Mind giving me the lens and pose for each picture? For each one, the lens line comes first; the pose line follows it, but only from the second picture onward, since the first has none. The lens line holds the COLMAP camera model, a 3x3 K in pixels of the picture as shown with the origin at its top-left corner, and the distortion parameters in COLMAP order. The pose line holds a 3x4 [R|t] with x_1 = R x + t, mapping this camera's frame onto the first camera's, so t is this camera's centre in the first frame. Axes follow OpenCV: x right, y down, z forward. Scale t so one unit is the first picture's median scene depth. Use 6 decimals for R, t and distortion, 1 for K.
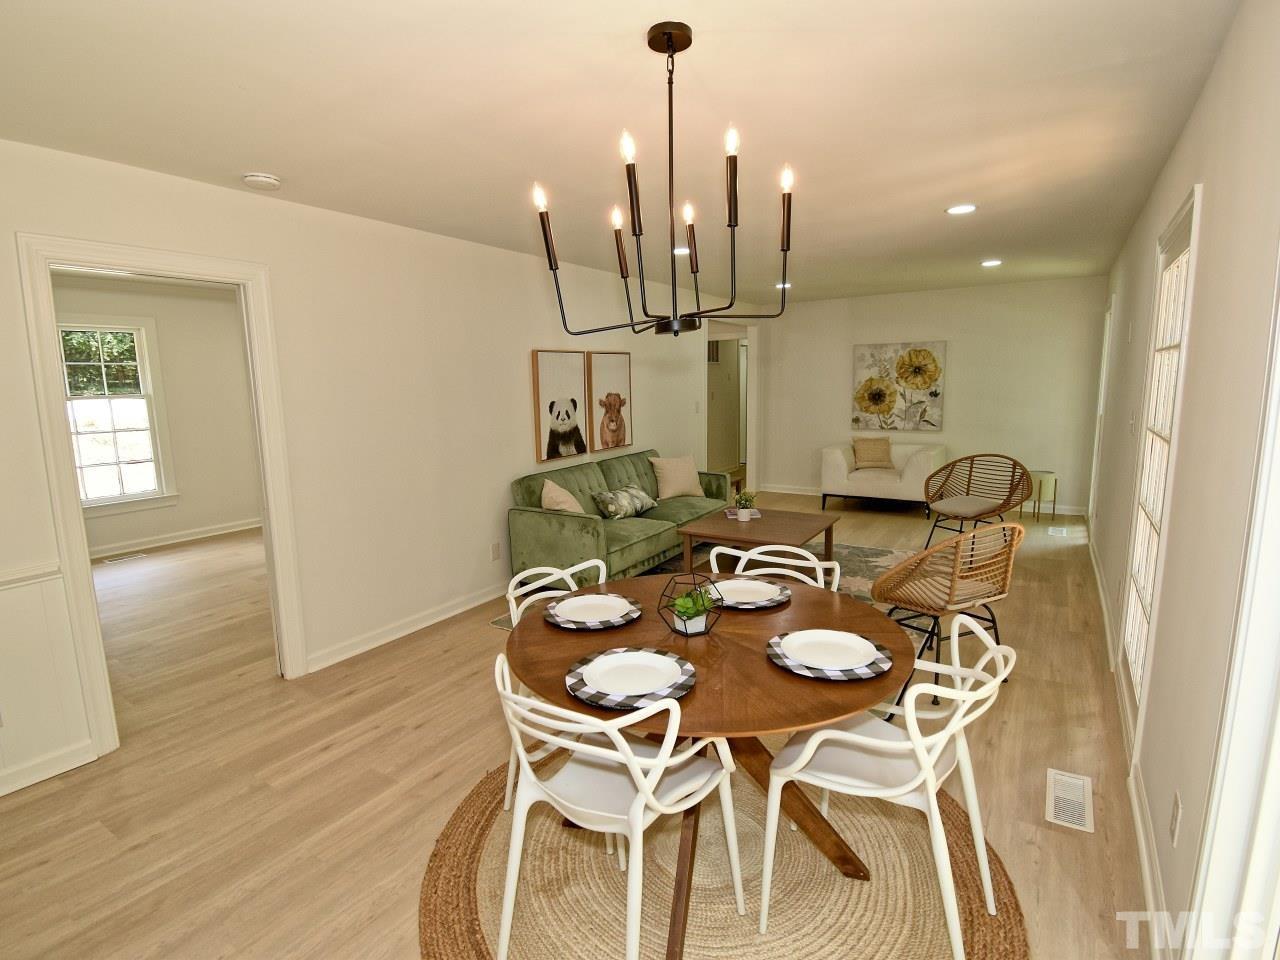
lens RADIAL K [[636.7, 0, 644.4], [0, 636.7, 477.9], [0, 0, 1]] dist [0.023482, -0.027881]
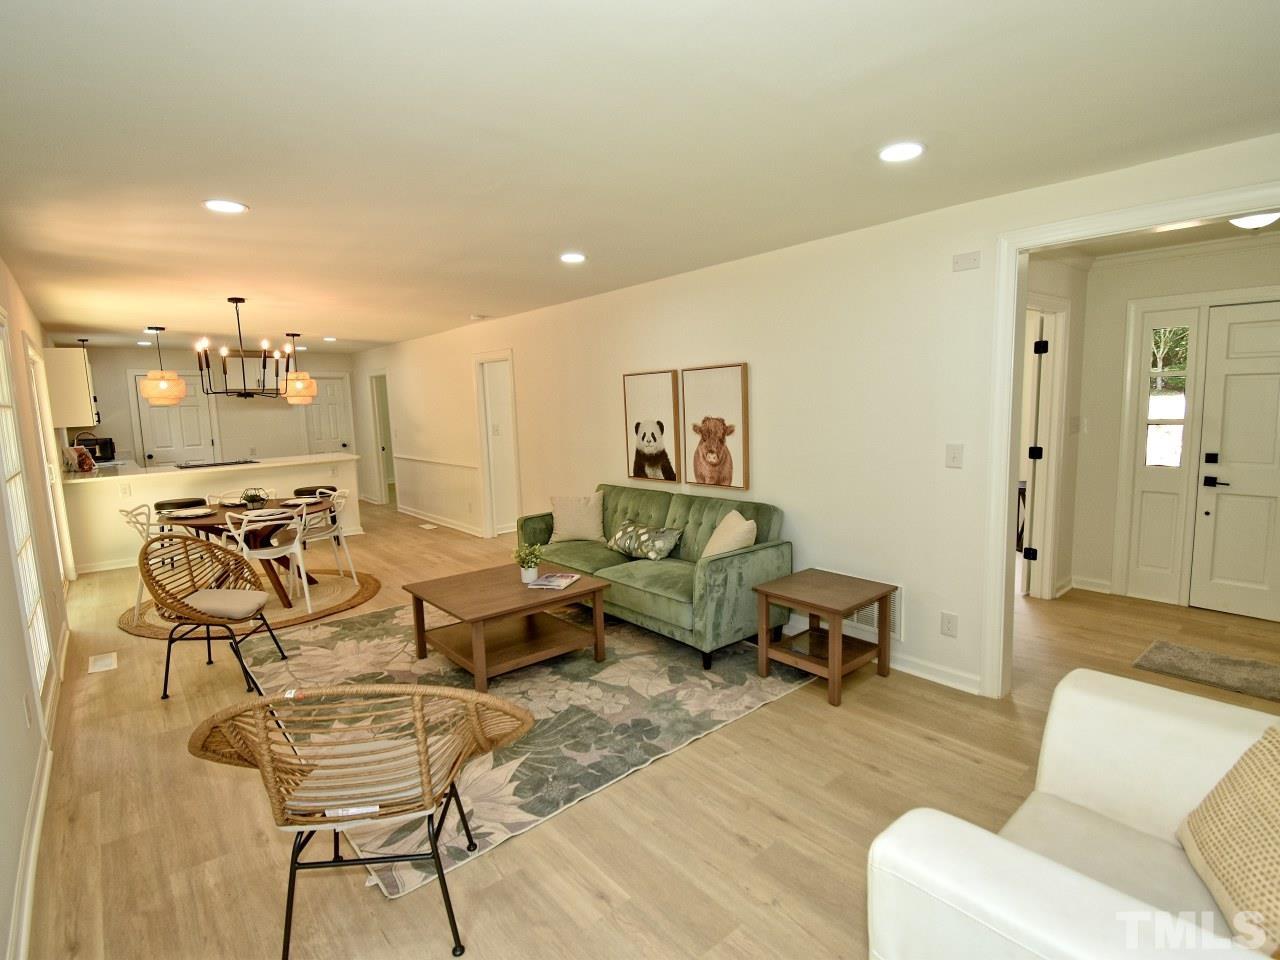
lens RADIAL K [[636.7, 0, 644.4], [0, 636.7, 477.9], [0, 0, 1]] dist [0.023482, -0.027881]
pose [[-0.295439, 0.141133, -0.944879, 0.725573], [-0.112085, 0.977077, 0.180988, -0.189937], [0.948764, 0.159378, -0.272848, 1.125535]]
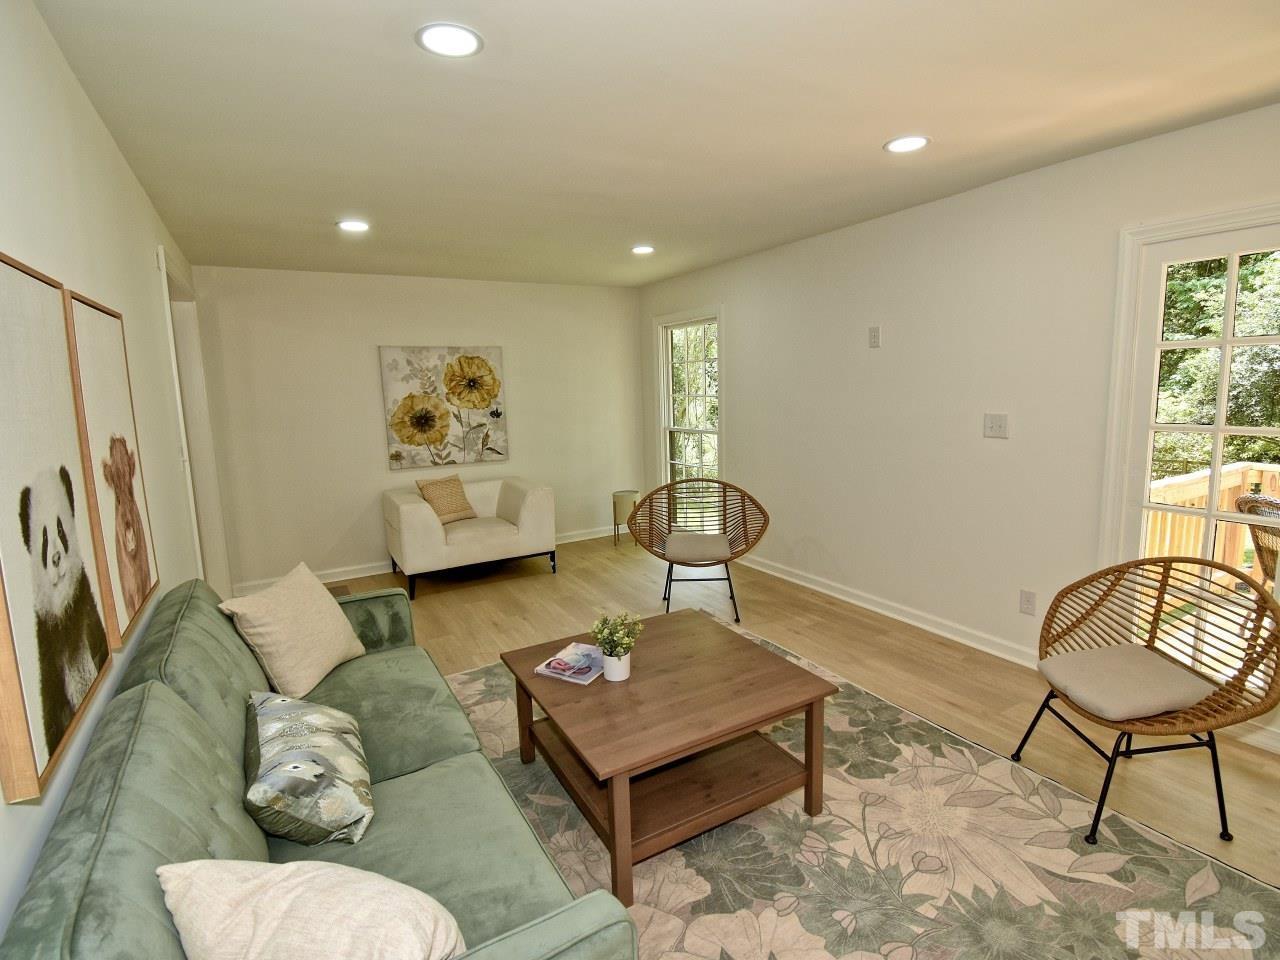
lens RADIAL K [[636.7, 0, 644.4], [0, 636.7, 477.9], [0, 0, 1]] dist [0.023482, -0.027881]
pose [[0.463131, -0.123914, 0.877585, -0.202383], [0.157921, 0.985870, 0.055864, -0.088620], [-0.872107, 0.112717, 0.476156, 0.616459]]
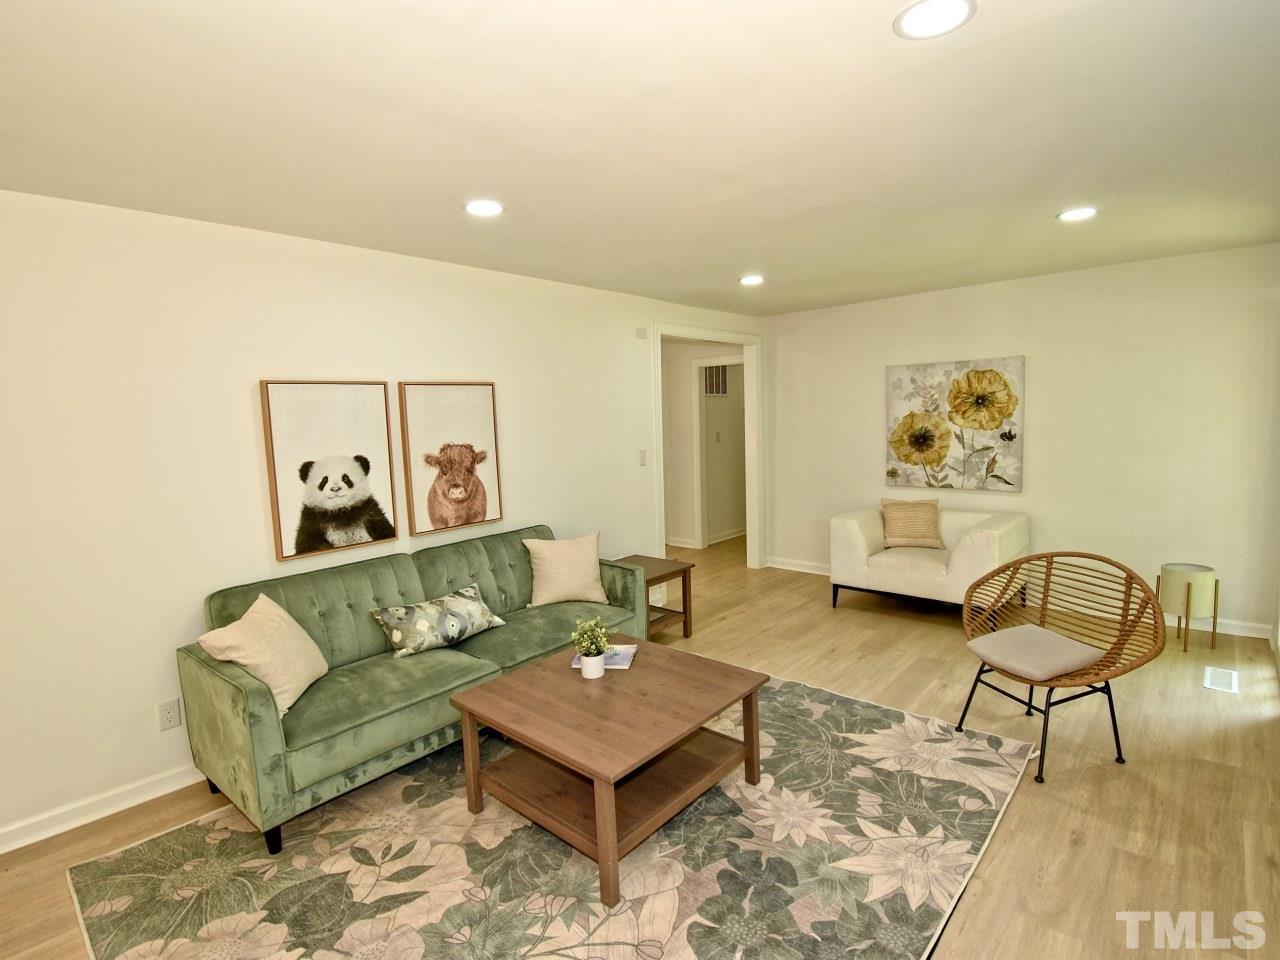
lens RADIAL K [[636.7, 0, 644.4], [0, 636.7, 477.9], [0, 0, 1]] dist [0.023482, -0.027881]
pose [[0.987259, 0.002504, -0.159100, 0.242503], [-0.010668, 0.998668, -0.050483, -0.065536], [0.158762, 0.051537, 0.985971, 0.375005]]
